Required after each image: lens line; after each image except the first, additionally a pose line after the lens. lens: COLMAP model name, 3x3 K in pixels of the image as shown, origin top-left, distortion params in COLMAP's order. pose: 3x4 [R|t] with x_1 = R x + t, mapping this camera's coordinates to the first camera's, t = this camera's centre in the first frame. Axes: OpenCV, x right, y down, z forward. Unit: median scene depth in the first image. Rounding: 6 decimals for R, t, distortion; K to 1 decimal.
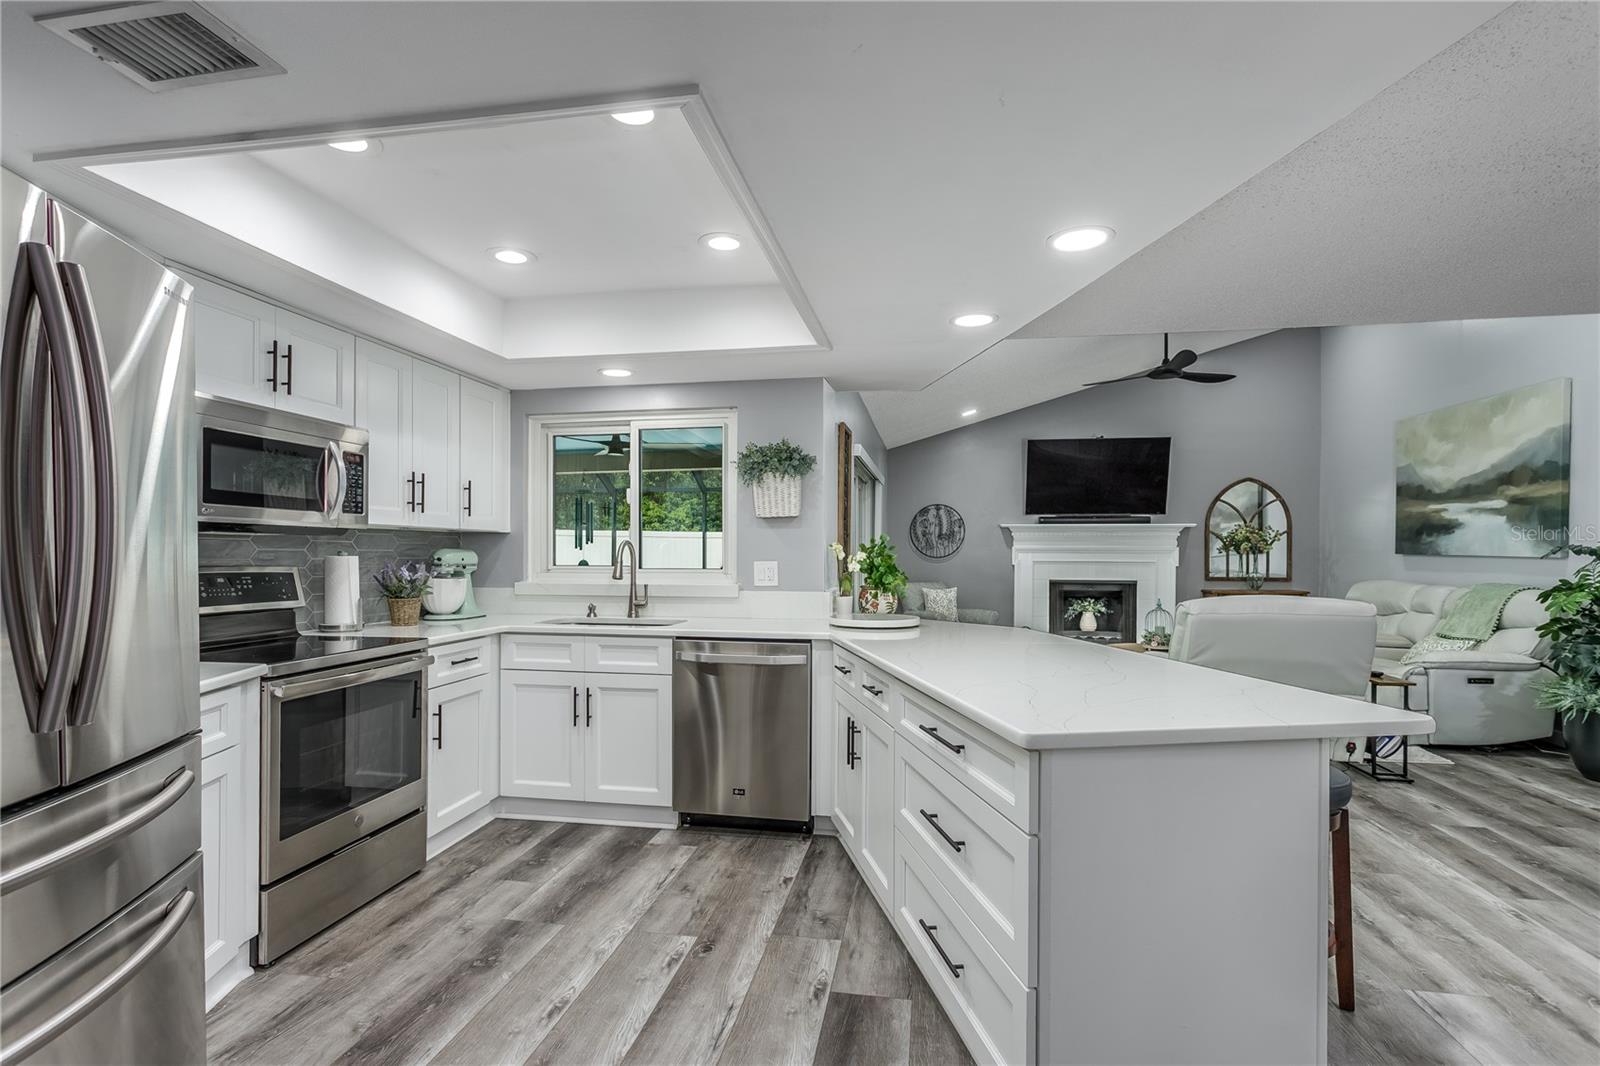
lens RADIAL K [[771.8, 0, 792.3], [0, 771.8, 552.6], [0, 0, 1]] dist [-0.001907, 0.000330]
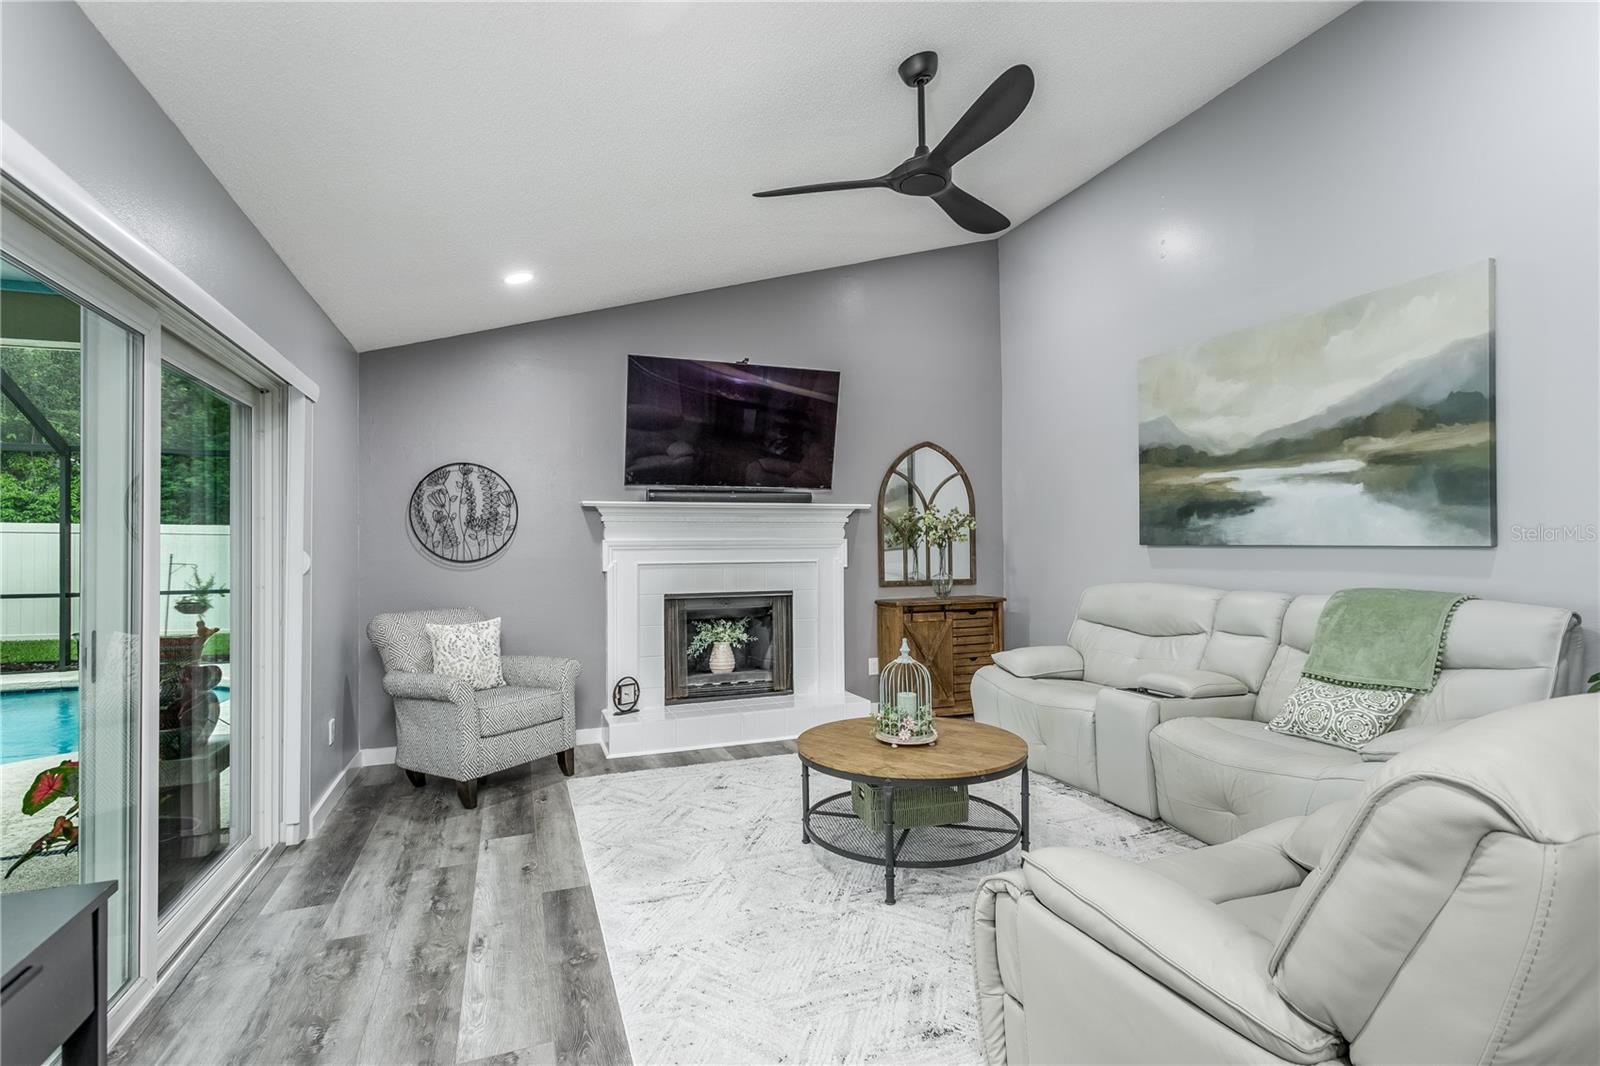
lens RADIAL K [[756.9, 0, 800.0], [0, 756.9, 533.0], [0, 0, 1]] dist [-0.000039, 0.000394]
pose [[0.854634, -0.002699, 0.519224, 0.249075], [0.014358, 0.999727, -0.018435, -0.000993], [-0.519033, 0.023211, 0.854439, 0.937246]]
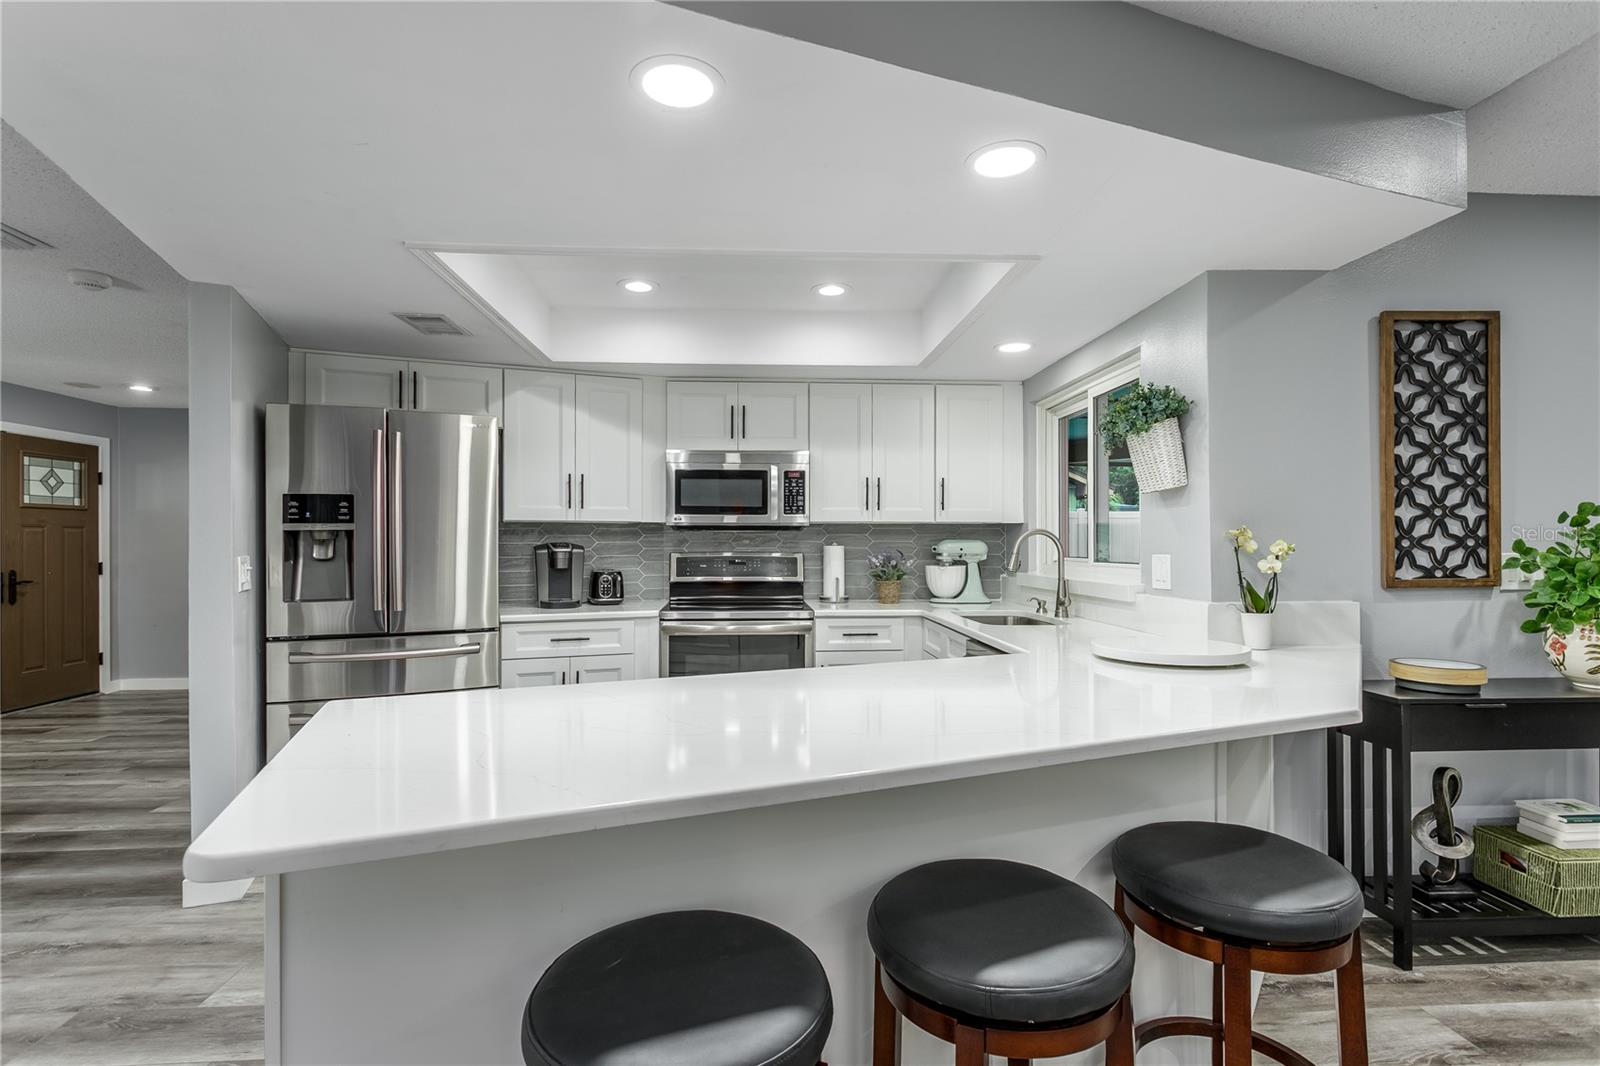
lens RADIAL K [[778.2, 0, 802.9], [0, 778.2, 539.8], [0, 0, 1]] dist [0.005269, 0.000209]
pose [[0.248639, -0.006809, -0.968572, 0.573902], [0.001199, 0.999977, -0.006722, 0.002326], [0.968596, 0.000510, 0.248641, 0.496564]]
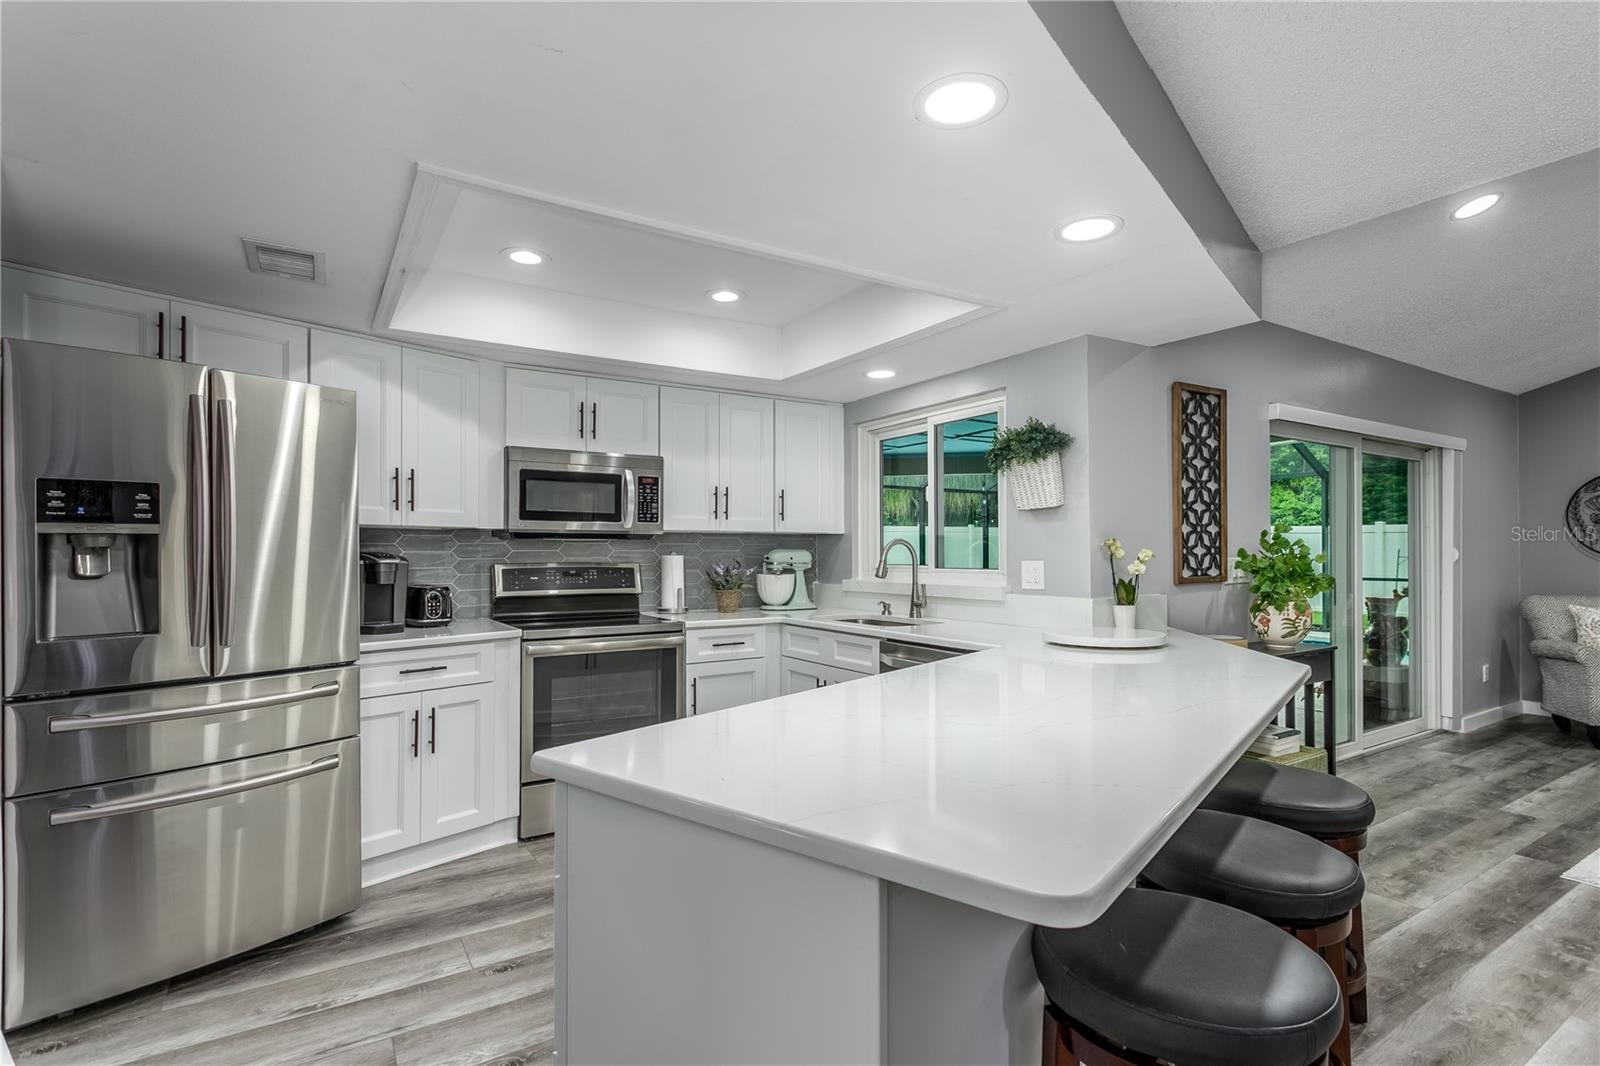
lens RADIAL K [[773.6, 0, 806.4], [0, 773.6, 544.1], [0, 0, 1]] dist [0.004025, -0.000895]
pose [[0.684814, -0.012862, -0.728604, 0.419254], [0.004466, 0.999900, -0.013454, 0.003381], [0.728704, 0.005960, 0.684803, 0.221231]]
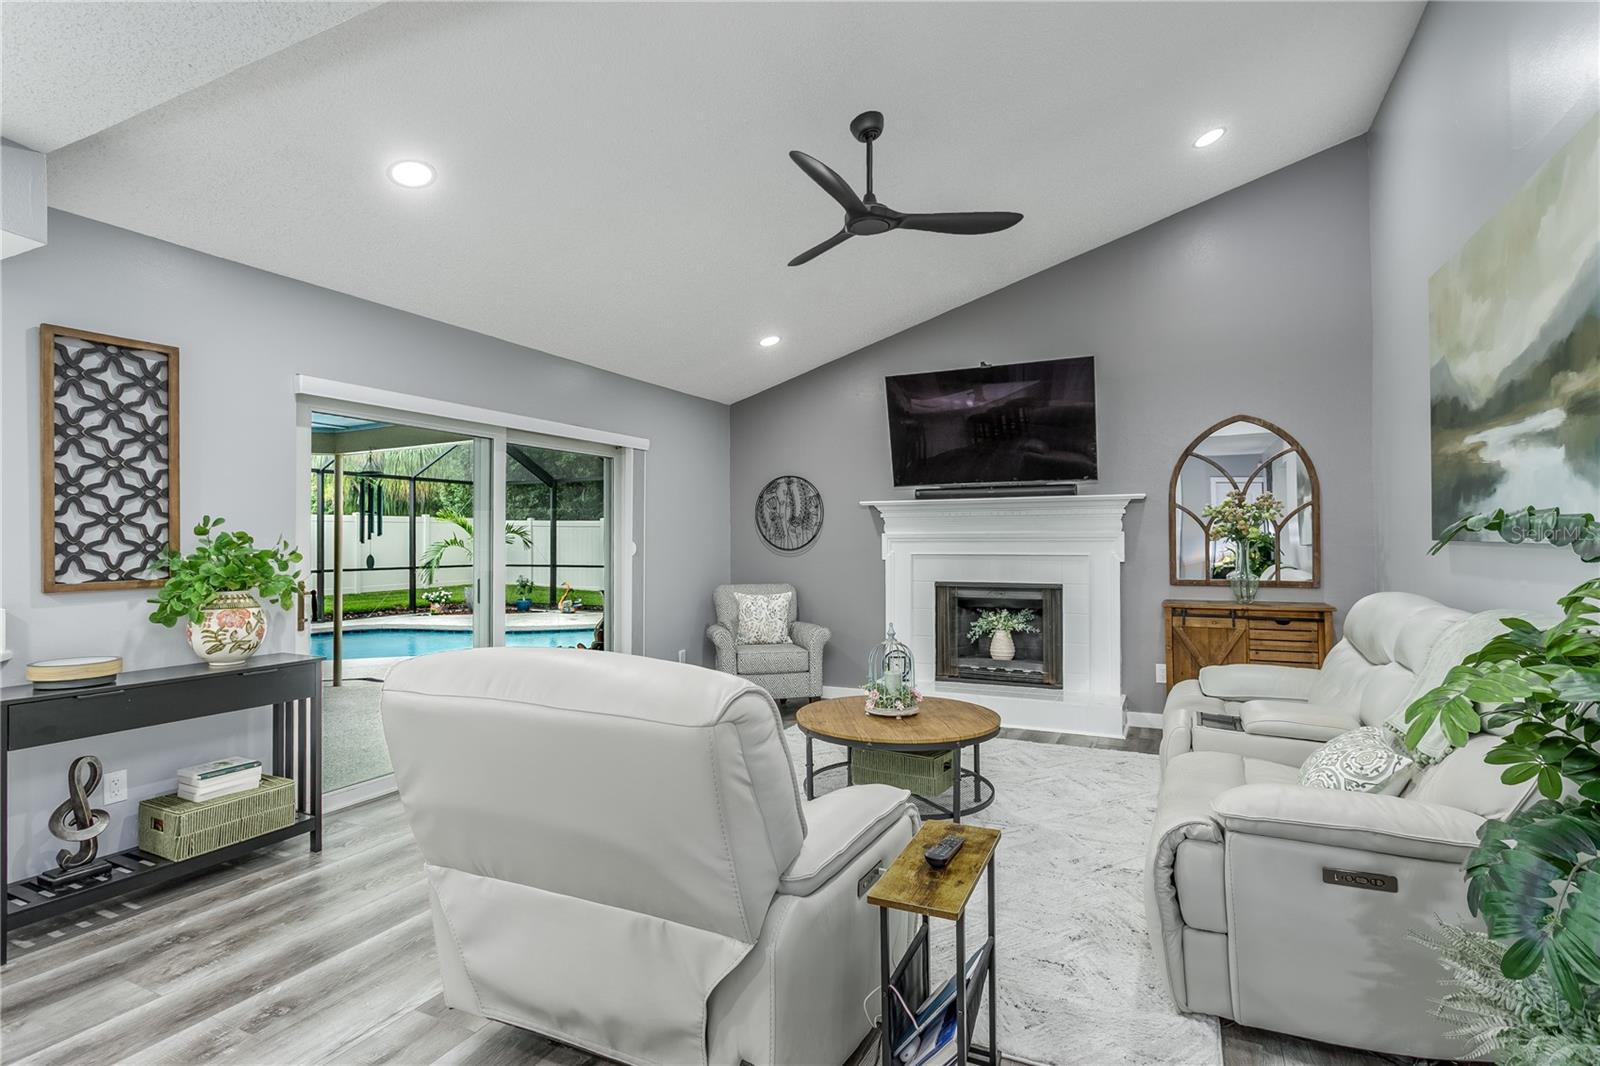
lens RADIAL K [[780.3, 0, 800.0], [0, 780.3, 533.0], [0, 0, 1]] dist [-0.001082, 0.000248]
pose [[0.963801, -0.011290, -0.266385, 0.860510], [0.007939, 0.999875, -0.013653, 0.001618], [0.266506, 0.011044, 0.963770, 0.657083]]
